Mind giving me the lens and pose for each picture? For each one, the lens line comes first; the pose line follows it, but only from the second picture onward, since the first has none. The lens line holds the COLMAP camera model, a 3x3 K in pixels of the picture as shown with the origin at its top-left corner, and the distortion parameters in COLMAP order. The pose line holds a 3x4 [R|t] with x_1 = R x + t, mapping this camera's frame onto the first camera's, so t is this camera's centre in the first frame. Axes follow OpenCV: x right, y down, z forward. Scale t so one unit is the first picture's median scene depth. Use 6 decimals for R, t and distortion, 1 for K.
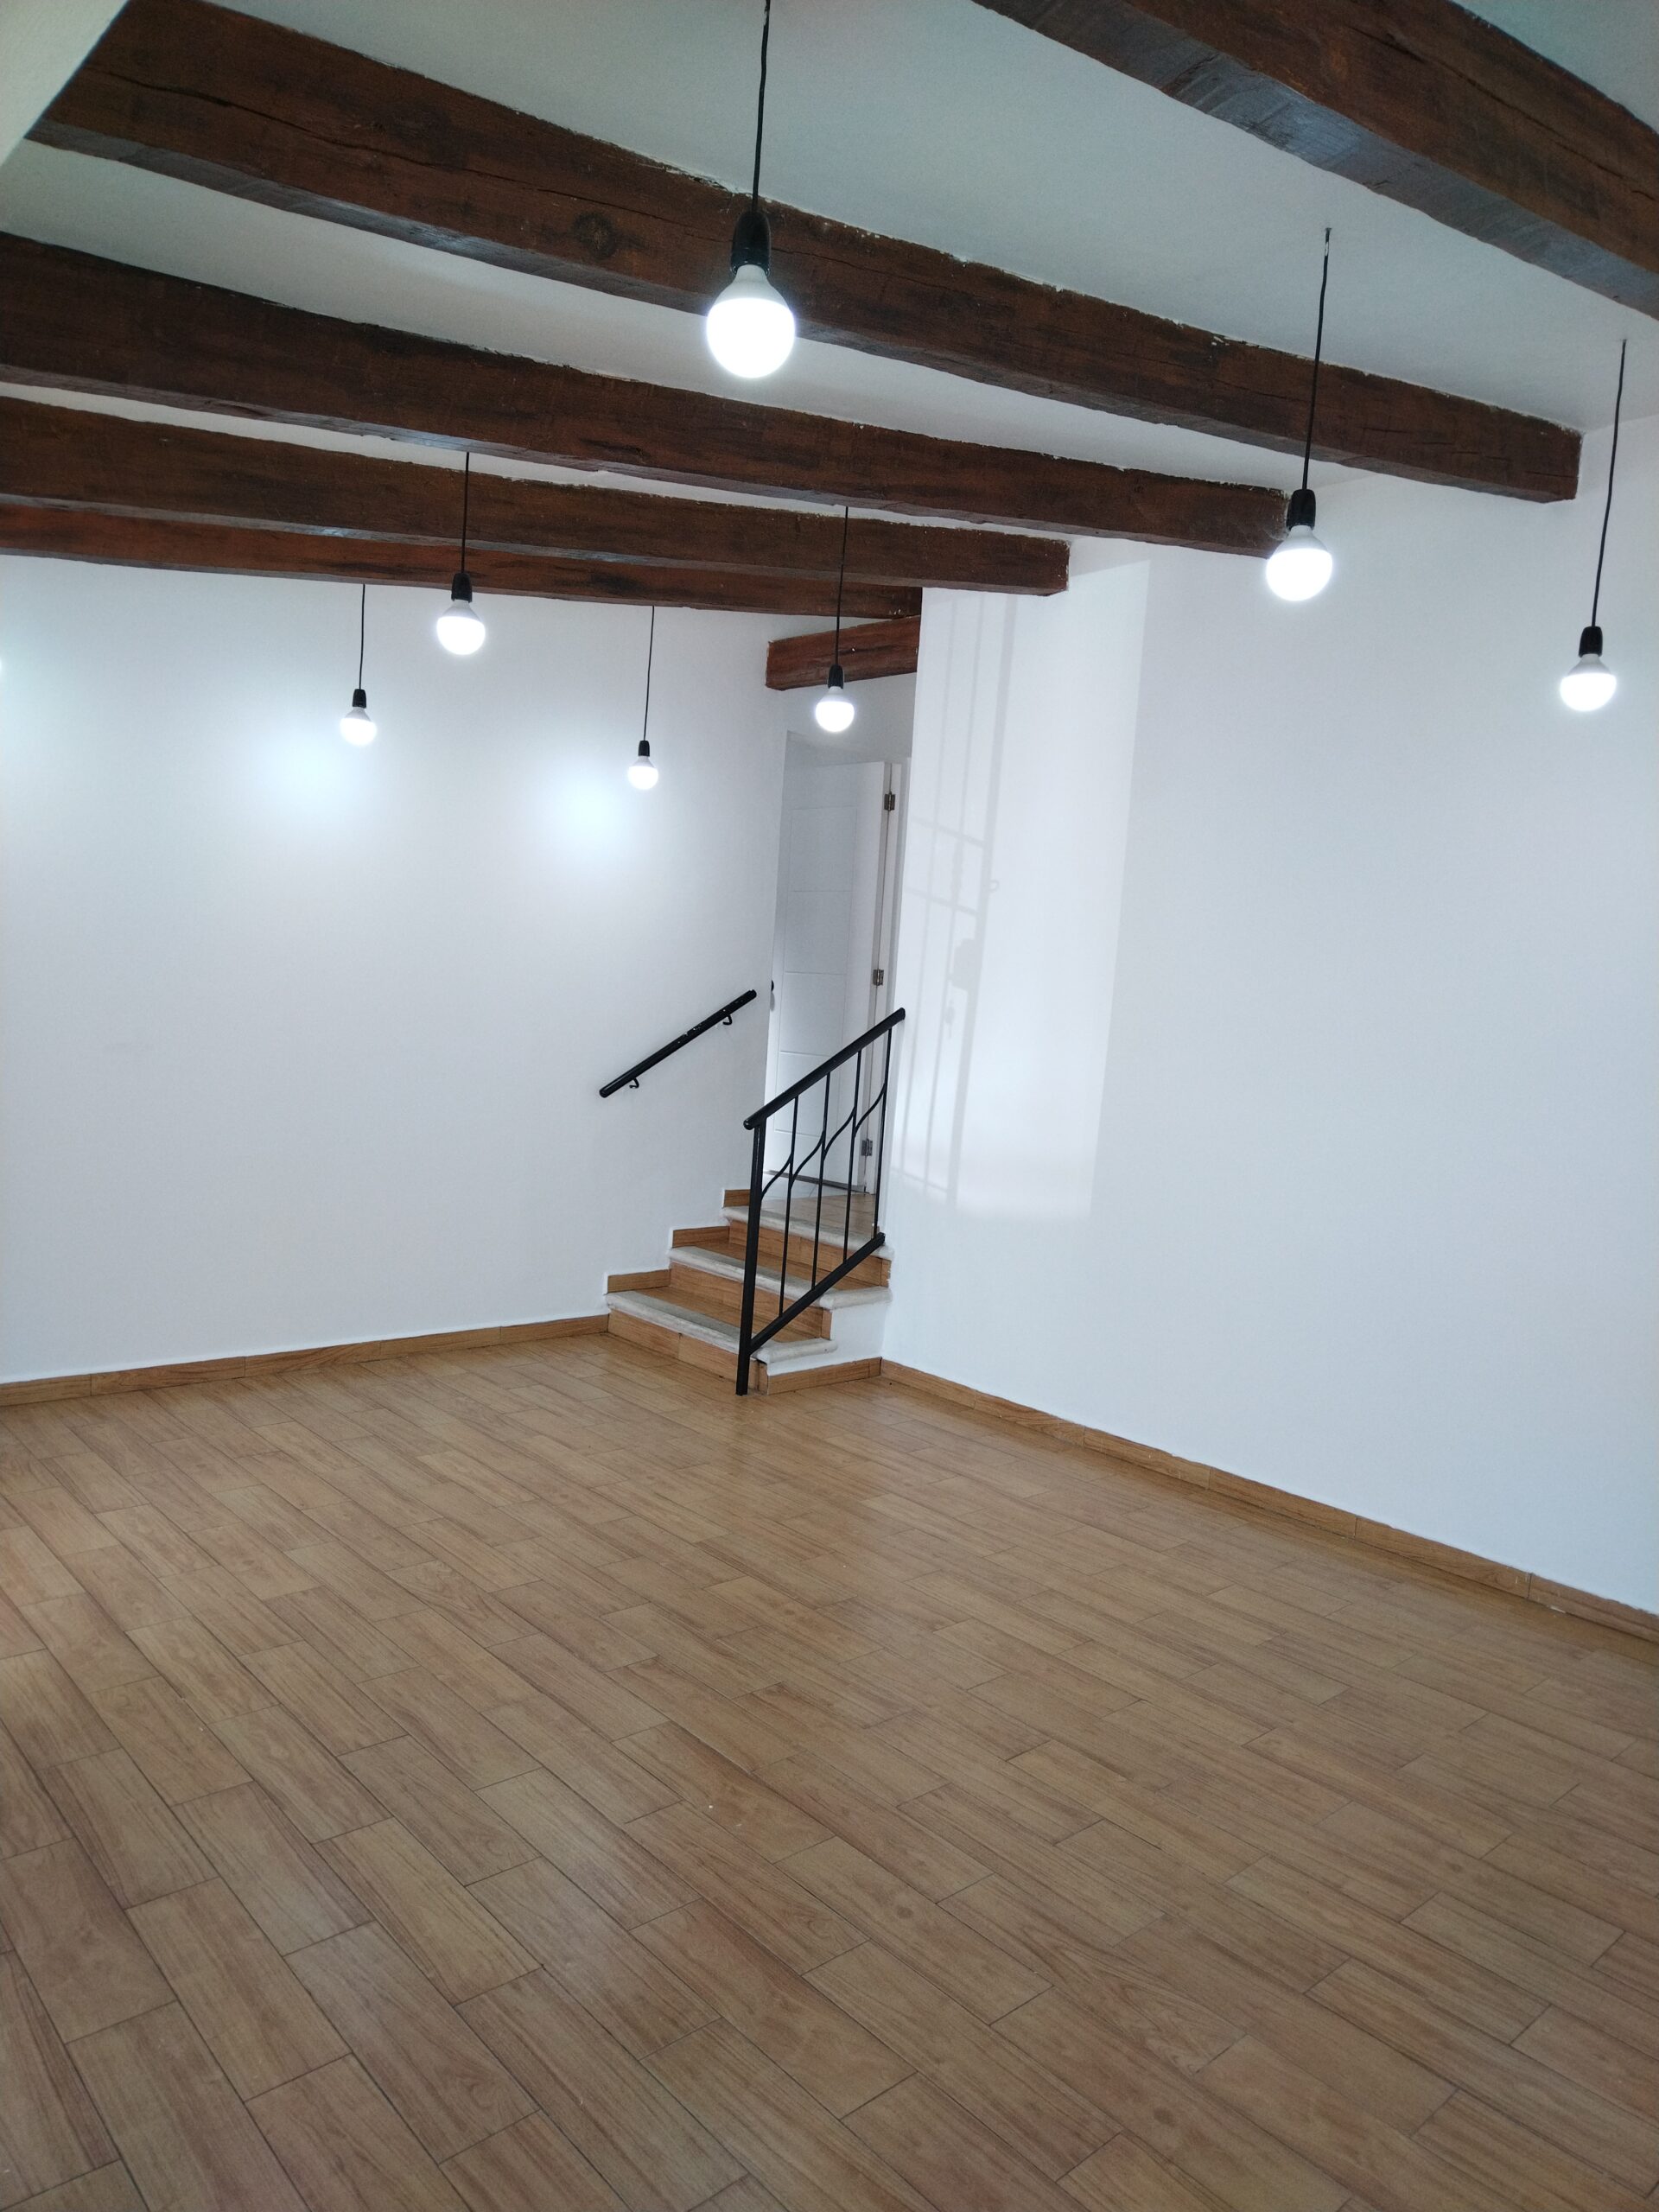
lens RADIAL K [[1501.7, 0, 828.6], [0, 1501.7, 1098.8], [0, 0, 1]] dist [0.001284, 0.007261]
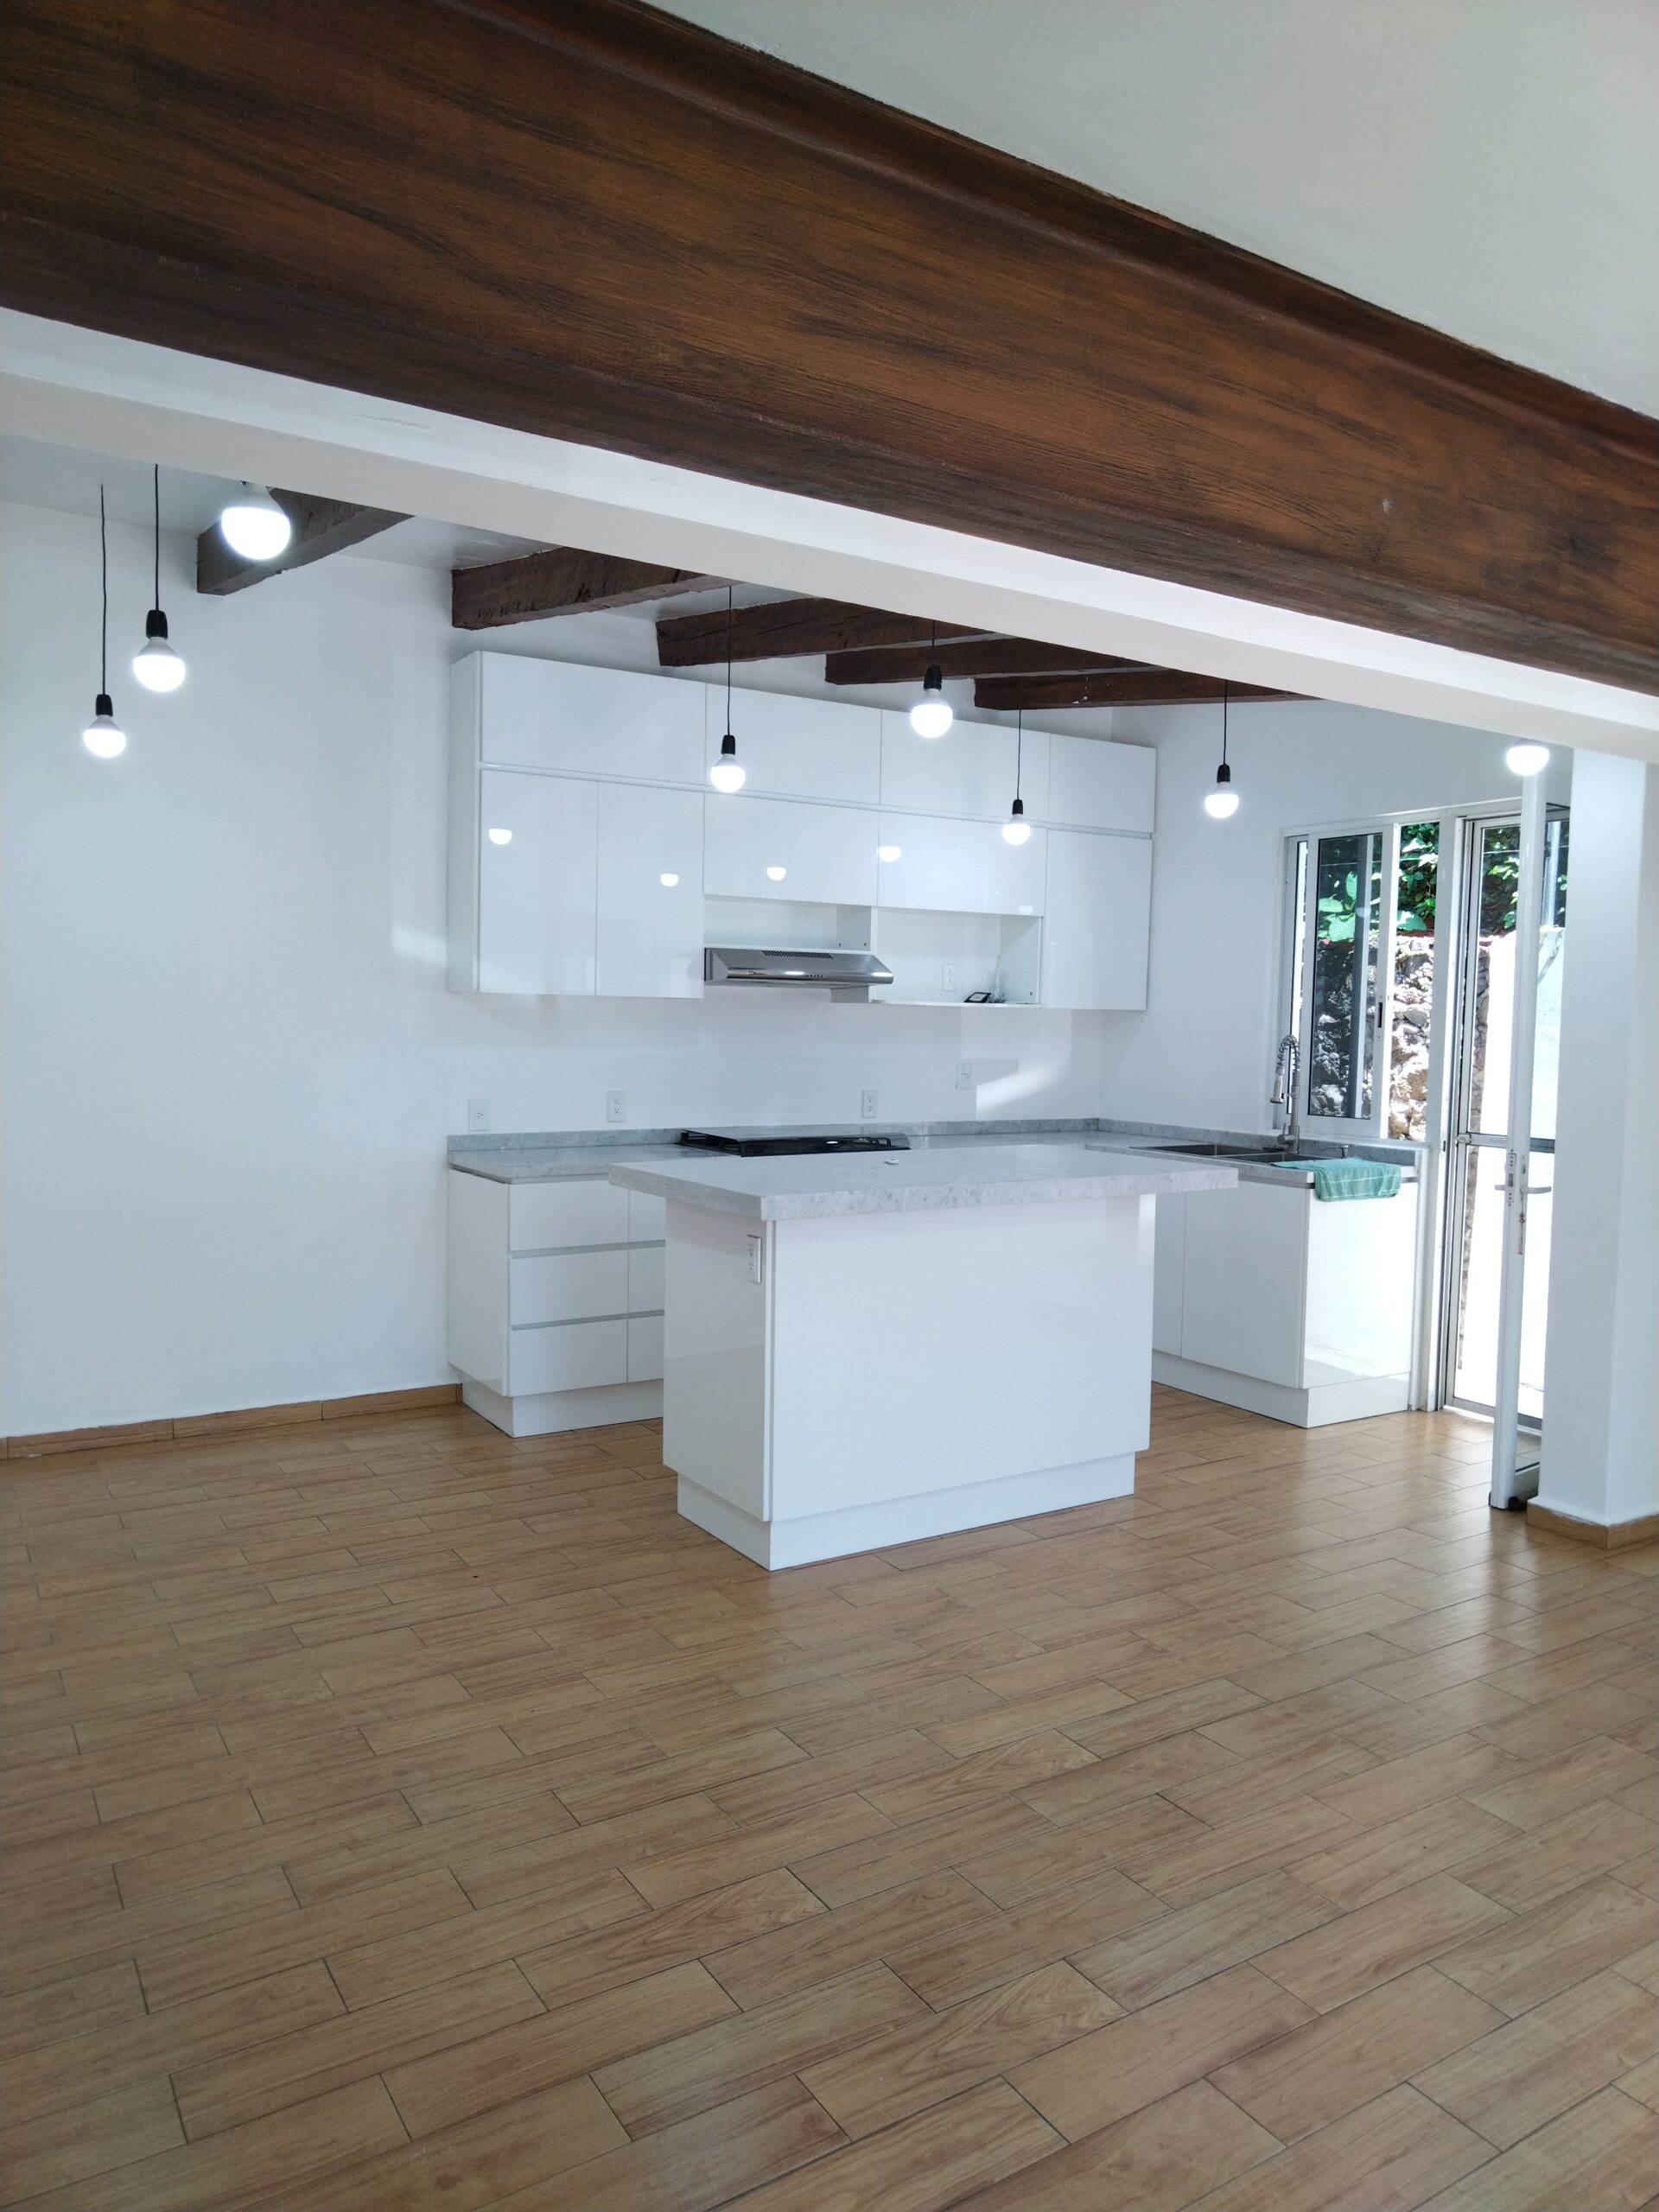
lens RADIAL K [[1501.7, 0, 837.0], [0, 1501.7, 1106.7], [0, 0, 1]] dist [0.001284, 0.007261]
pose [[0.159810, -0.115449, 0.980374, -0.894436], [0.065394, 0.992194, 0.106182, -0.055944], [-0.984979, 0.047141, 0.166112, 0.181575]]
